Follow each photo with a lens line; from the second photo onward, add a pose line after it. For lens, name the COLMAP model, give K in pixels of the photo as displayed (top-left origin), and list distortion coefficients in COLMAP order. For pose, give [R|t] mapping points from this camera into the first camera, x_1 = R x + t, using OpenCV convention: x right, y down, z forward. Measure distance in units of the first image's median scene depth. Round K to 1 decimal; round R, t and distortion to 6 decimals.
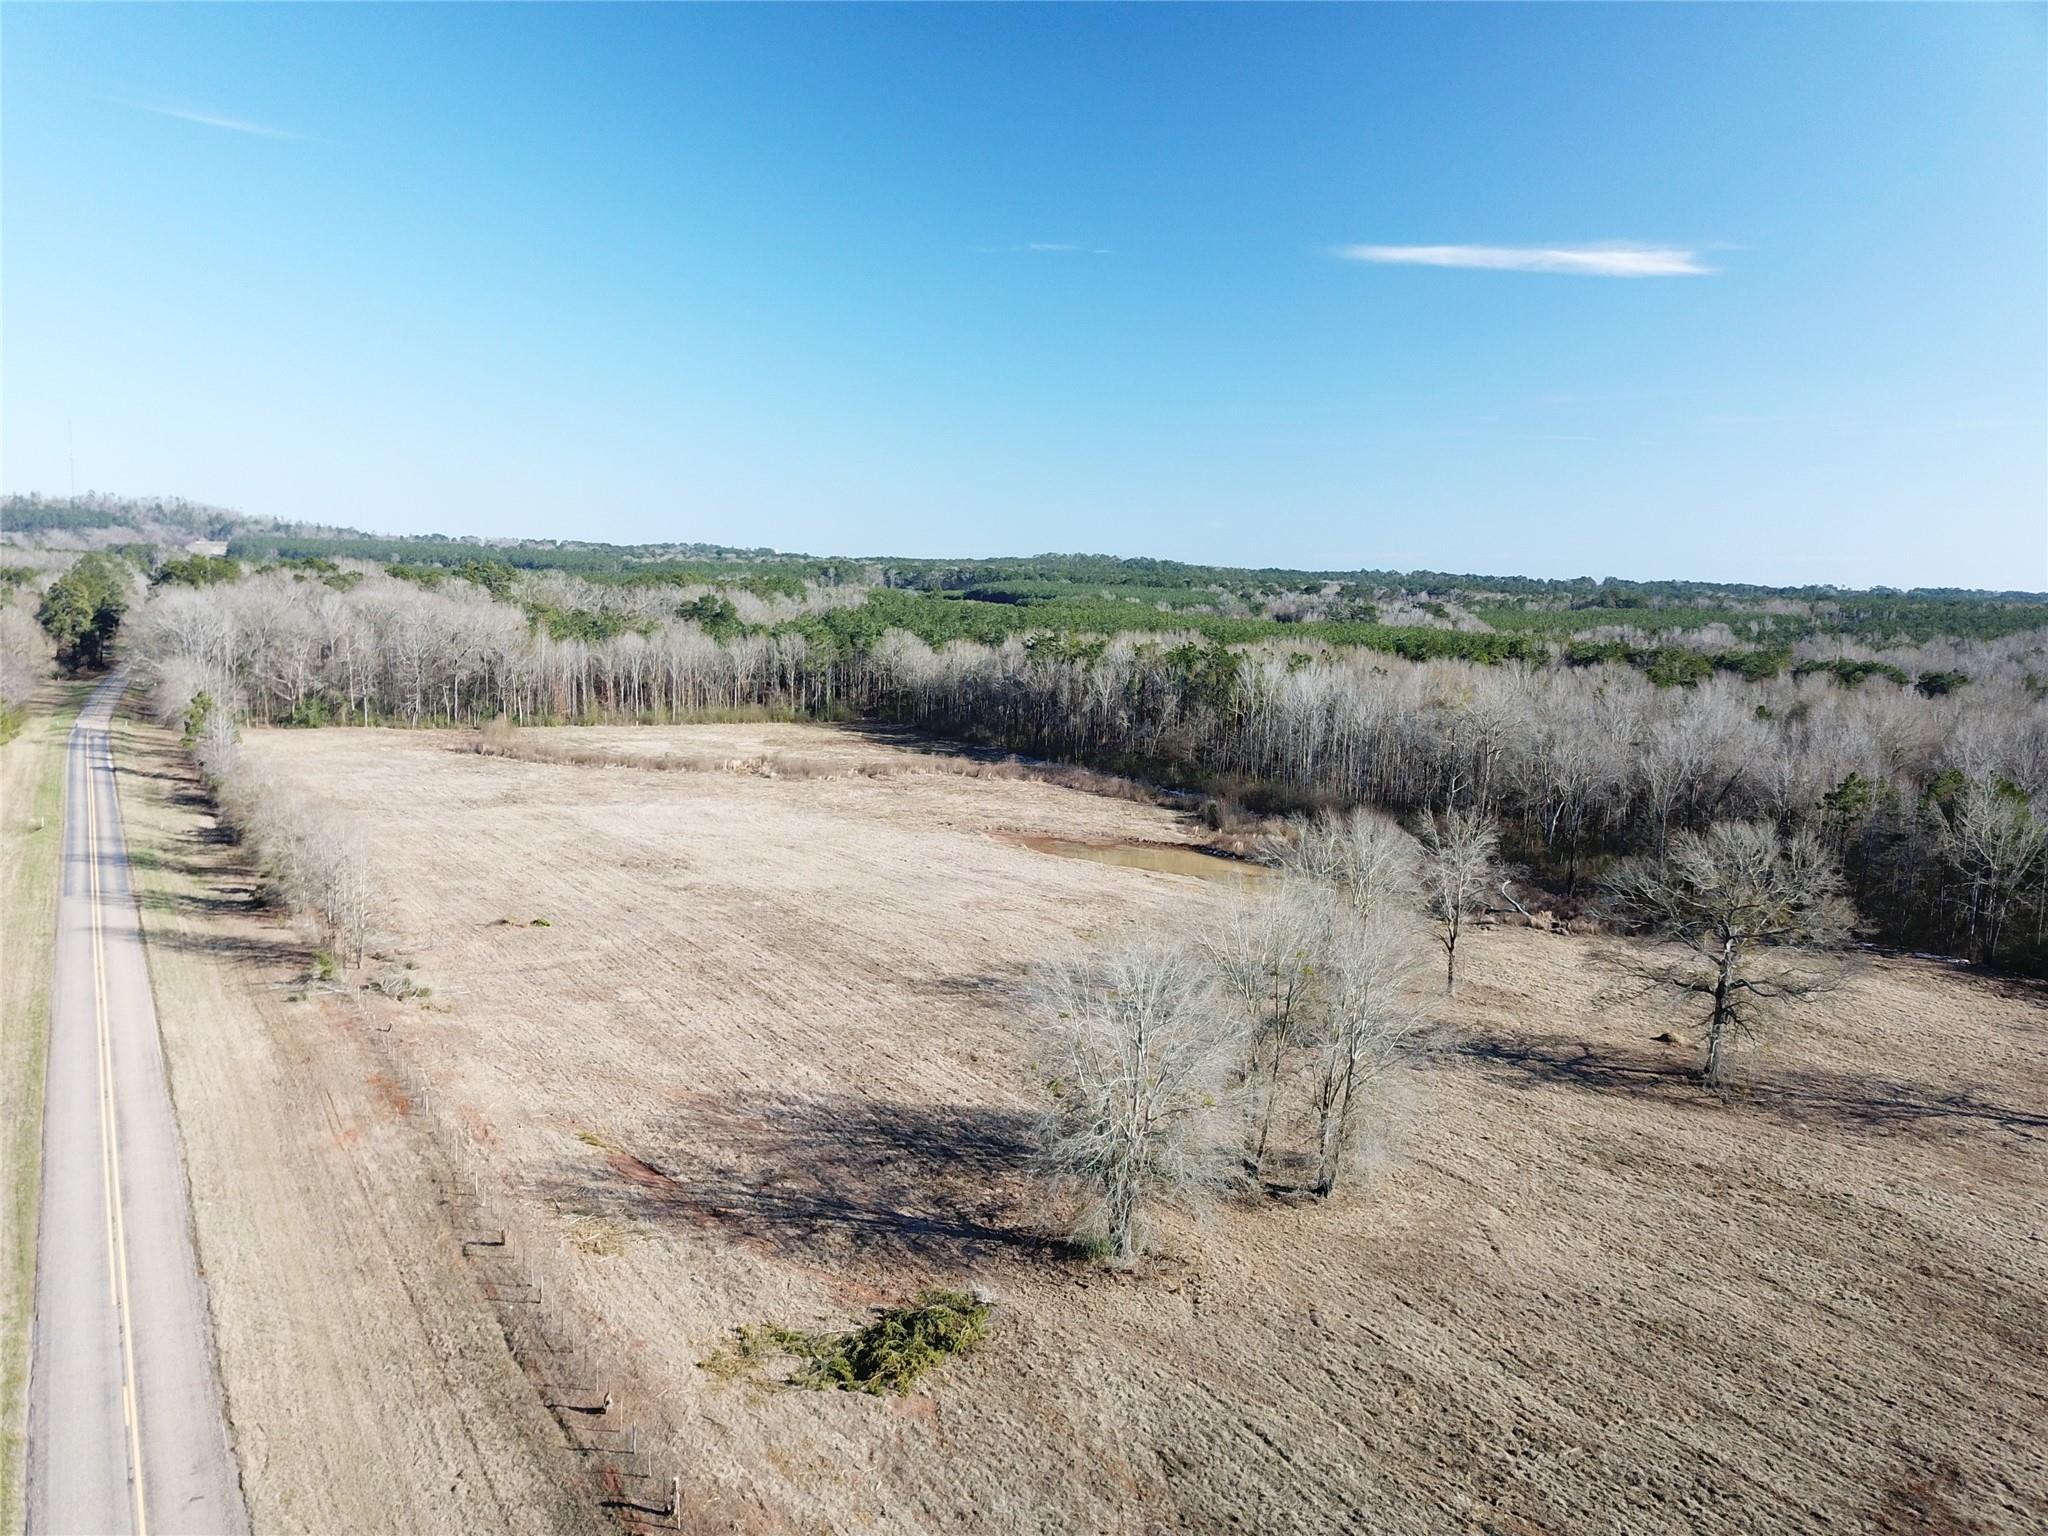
lens RADIAL K [[1566.5, 0, 1015.2], [0, 1566.5, 774.2], [0, 0, 1]] dist [0.011674, -0.001745]
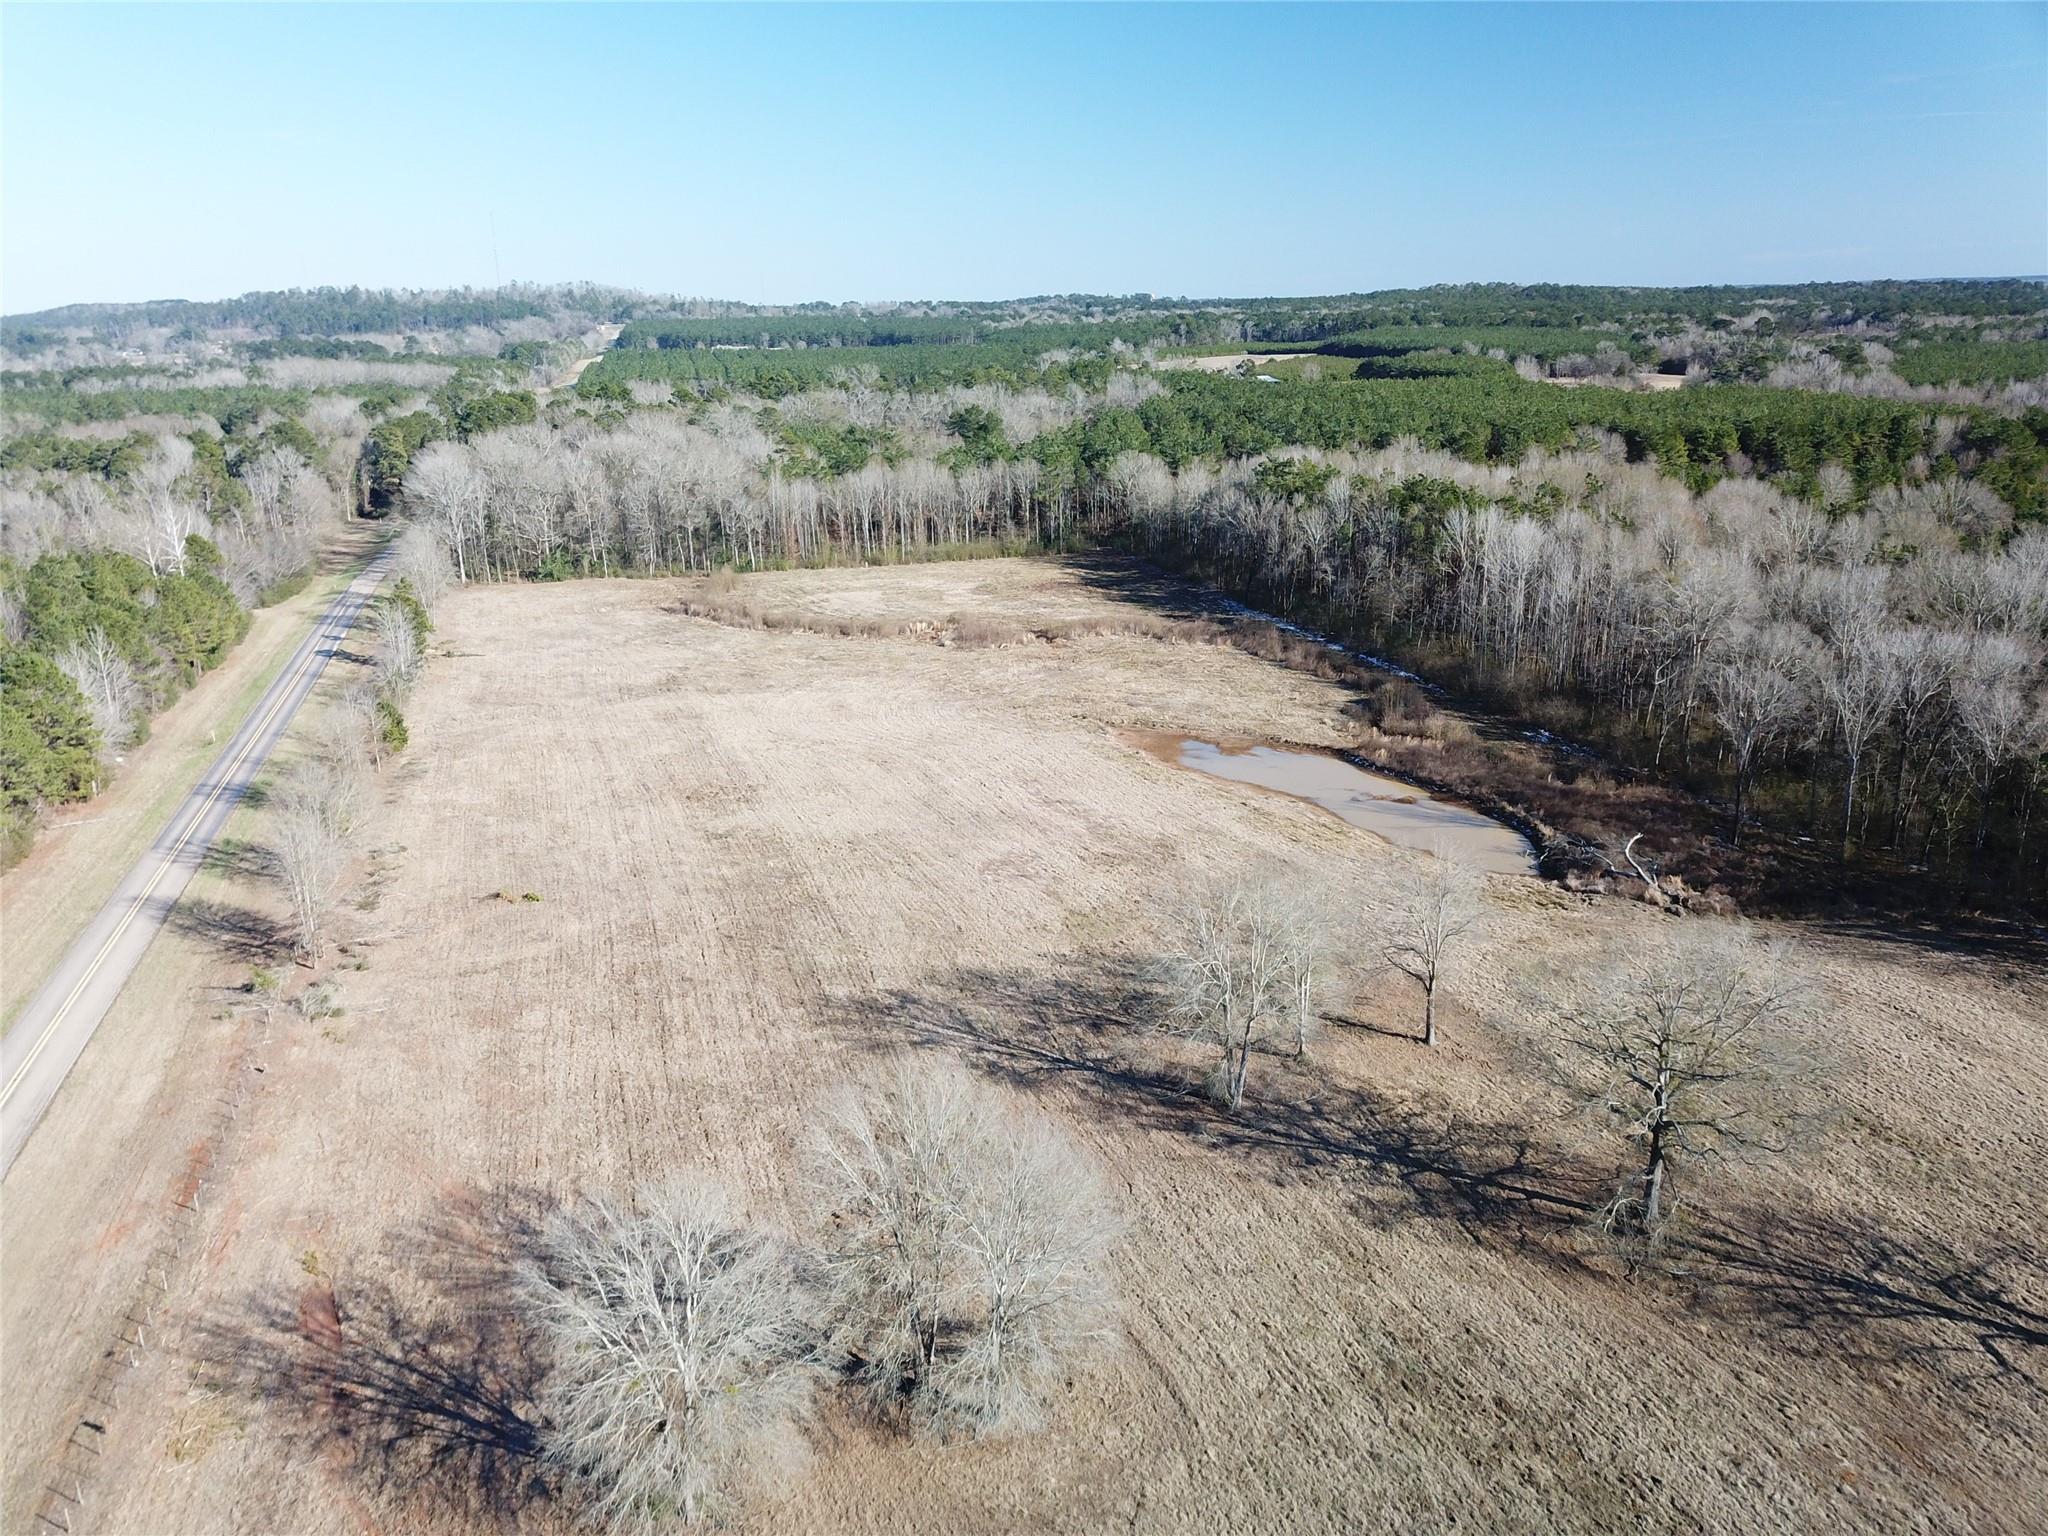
lens RADIAL K [[1557.3, 0, 1013.0], [0, 1557.3, 790.6], [0, 0, 1]] dist [0.020035, -0.012587]
pose [[0.967887, 0.021467, -0.250469, 0.129689], [0.021829, 0.985406, 0.168814, -0.071061], [0.250437, -0.168860, 0.953293, 0.068830]]
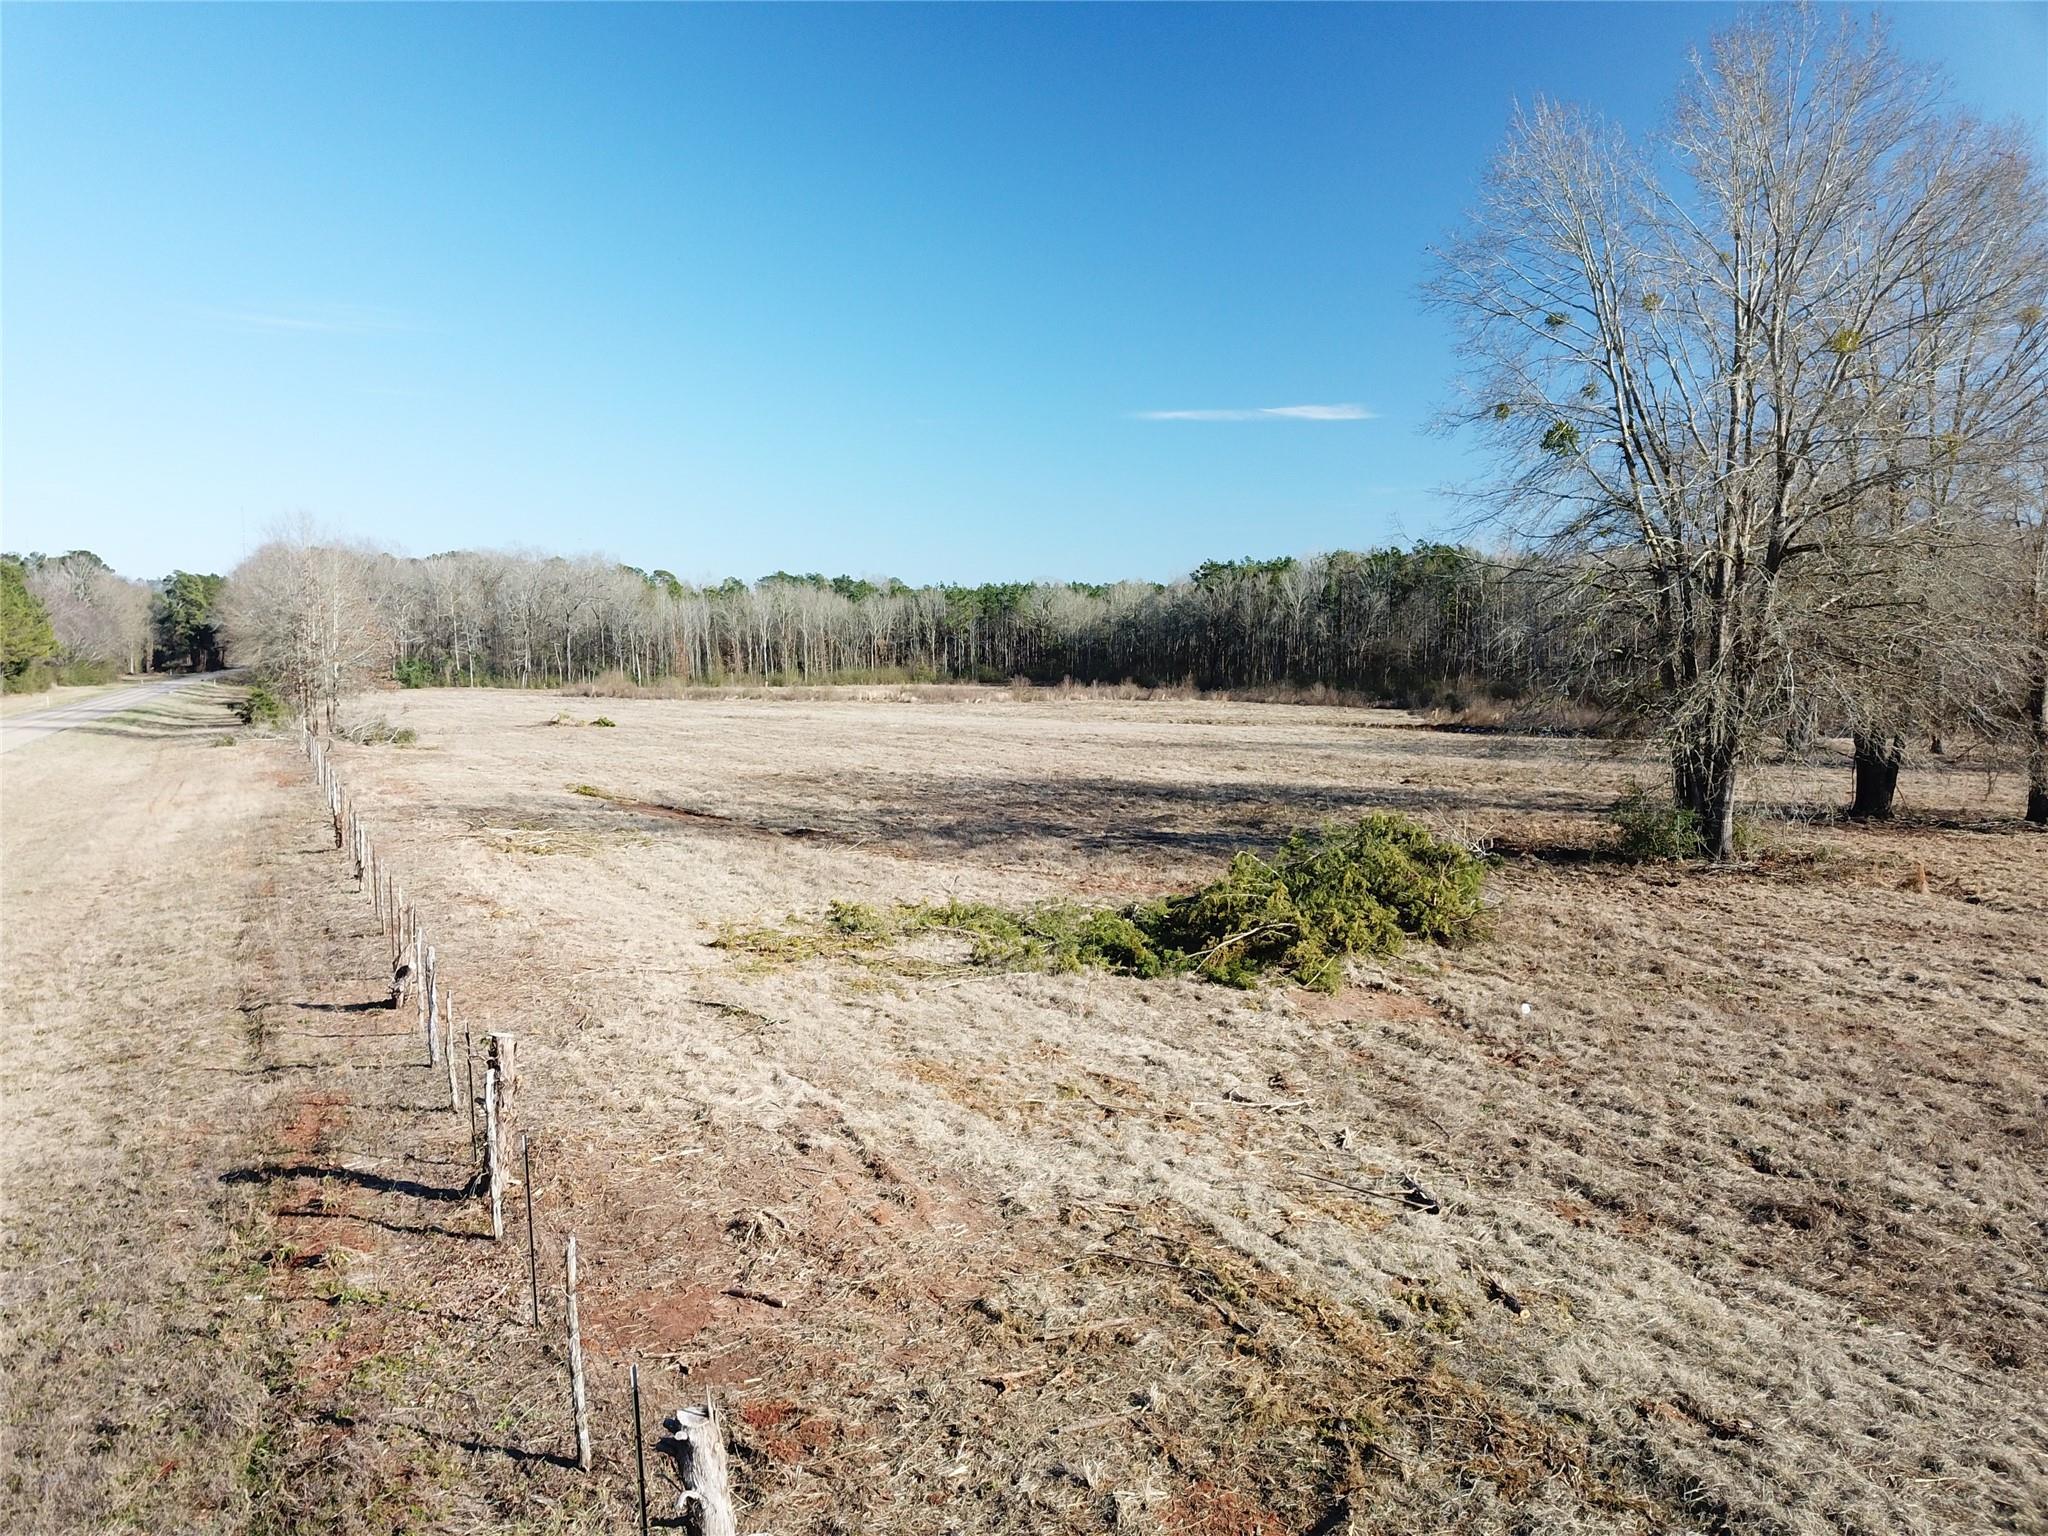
lens RADIAL K [[1557.3, 0, 1013.0], [0, 1557.3, 790.6], [0, 0, 1]] dist [0.020035, -0.012587]
pose [[0.995503, -0.027418, -0.090676, -0.023334], [0.024402, 0.999117, -0.034208, 0.081738], [0.091534, 0.031841, 0.995293, 0.151000]]
